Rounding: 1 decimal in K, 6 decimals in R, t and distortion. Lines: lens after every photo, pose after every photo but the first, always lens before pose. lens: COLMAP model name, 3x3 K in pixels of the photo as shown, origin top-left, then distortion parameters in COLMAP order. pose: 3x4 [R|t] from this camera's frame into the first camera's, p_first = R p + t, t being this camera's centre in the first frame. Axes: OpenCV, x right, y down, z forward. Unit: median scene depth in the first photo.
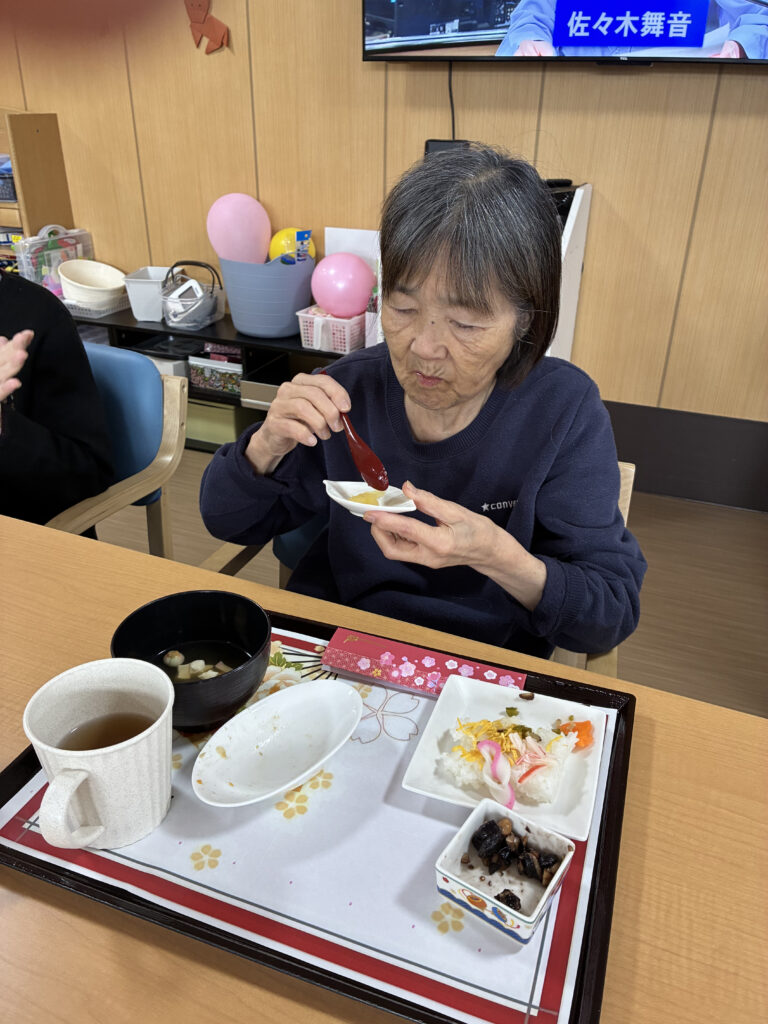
lens RADIAL K [[779.9, 0, 385.9], [0, 779.9, 511.3], [0, 0, 1]] dist [0.006332, -0.022250]
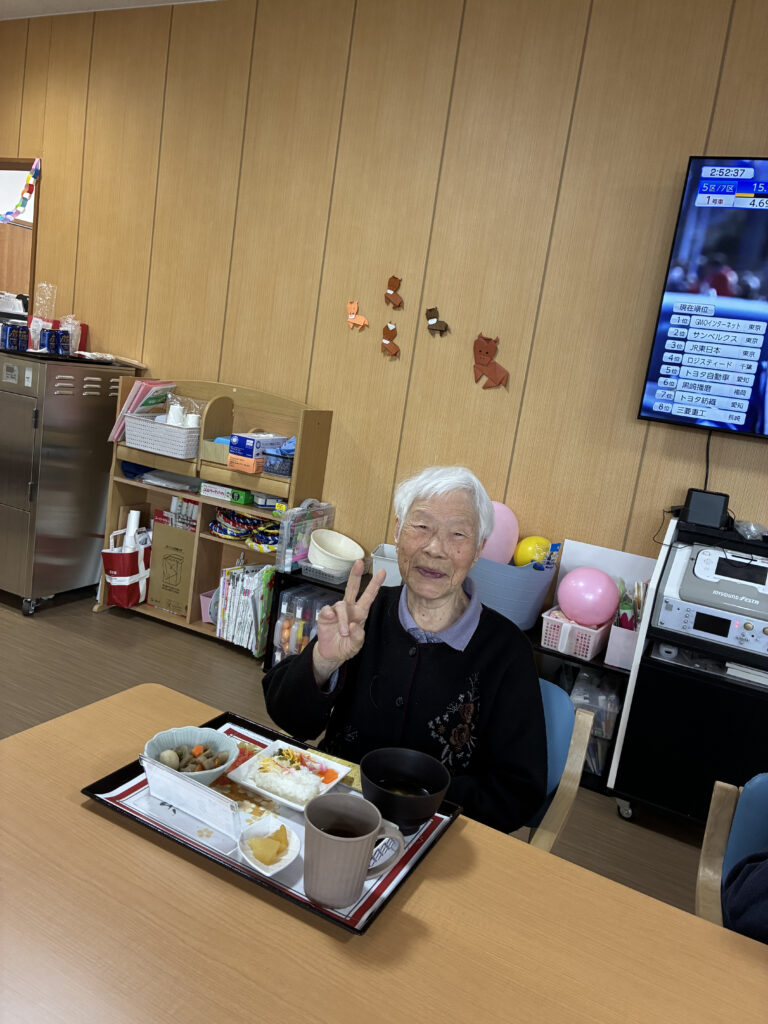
lens RADIAL K [[779.9, 0, 382.7], [0, 779.9, 511.4], [0, 0, 1]] dist [0.006332, -0.022250]
pose [[0.986394, 0.136409, -0.091753, -0.245749], [-0.157786, 0.942233, -0.295467, -0.033144], [0.046149, 0.305924, 0.950937, -0.083419]]
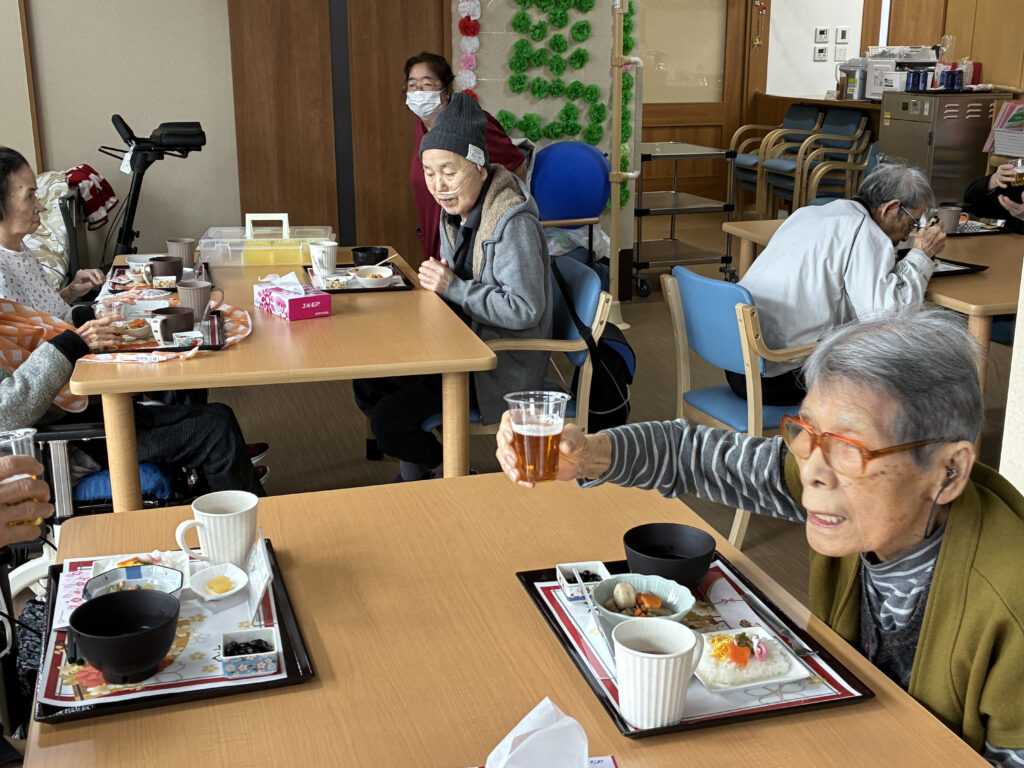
lens RADIAL K [[1207.3, 0, 512.8], [0, 1207.3, 385.1], [0, 0, 1]] dist [0.002626, 0.000000]
pose [[0.585934, 0.195965, -0.786307, 0.795713], [-0.358122, 0.933044, -0.034327, 0.507010], [0.726932, 0.301707, 0.616881, -1.181235]]
